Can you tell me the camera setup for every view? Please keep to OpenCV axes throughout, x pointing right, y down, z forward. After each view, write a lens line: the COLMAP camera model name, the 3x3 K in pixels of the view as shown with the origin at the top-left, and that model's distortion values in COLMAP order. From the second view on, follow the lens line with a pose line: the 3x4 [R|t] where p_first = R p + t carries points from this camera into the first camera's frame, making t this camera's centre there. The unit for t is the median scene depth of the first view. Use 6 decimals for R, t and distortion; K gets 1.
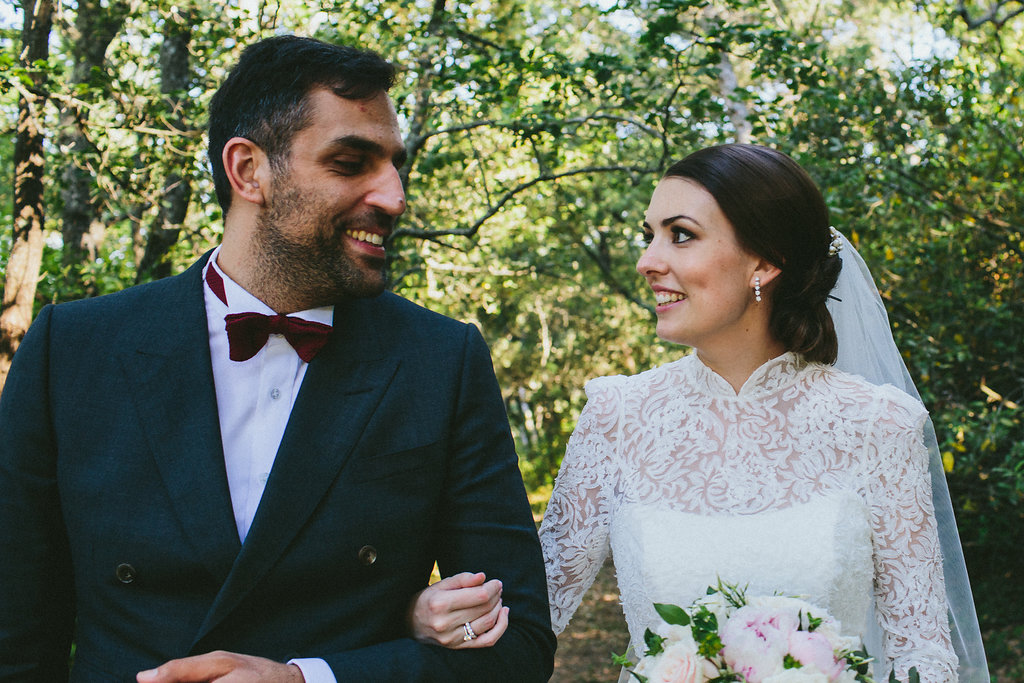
lens RADIAL K [[1081.9, 0, 512.0], [0, 1081.9, 341.5], [0, 0, 1]] dist [-0.008668, -0.012639]
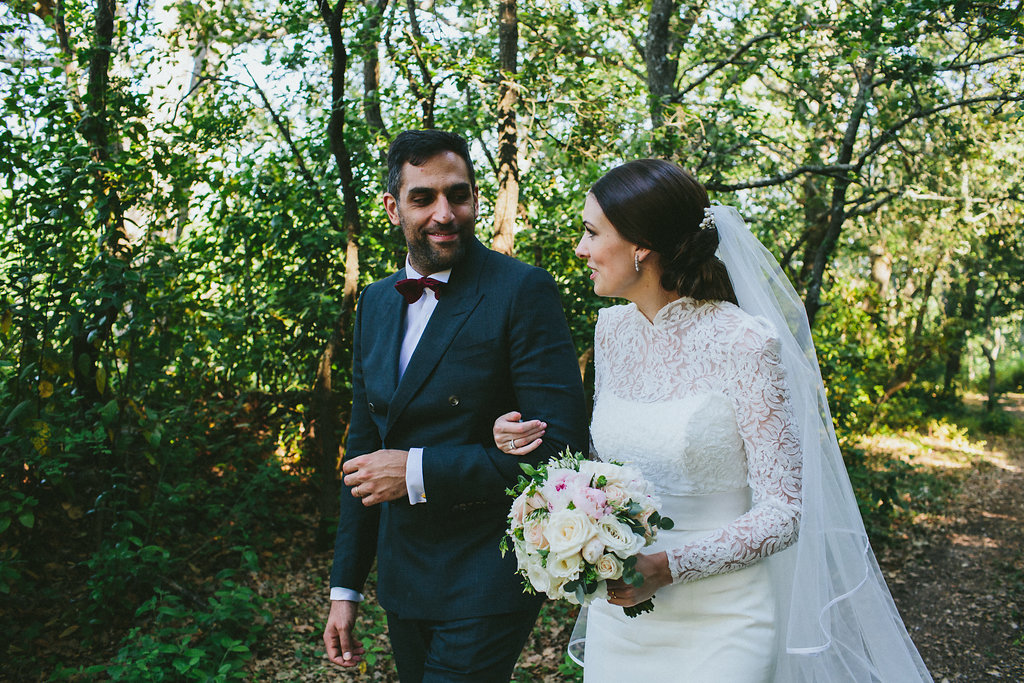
lens RADIAL K [[1081.9, 0, 512.0], [0, 1081.9, 341.5], [0, 0, 1]] dist [-0.008668, -0.012639]
pose [[0.788402, 0.018077, -0.614894, 0.991859], [0.061966, 0.992150, 0.108619, -0.105673], [0.612031, -0.123738, 0.781093, -0.317038]]
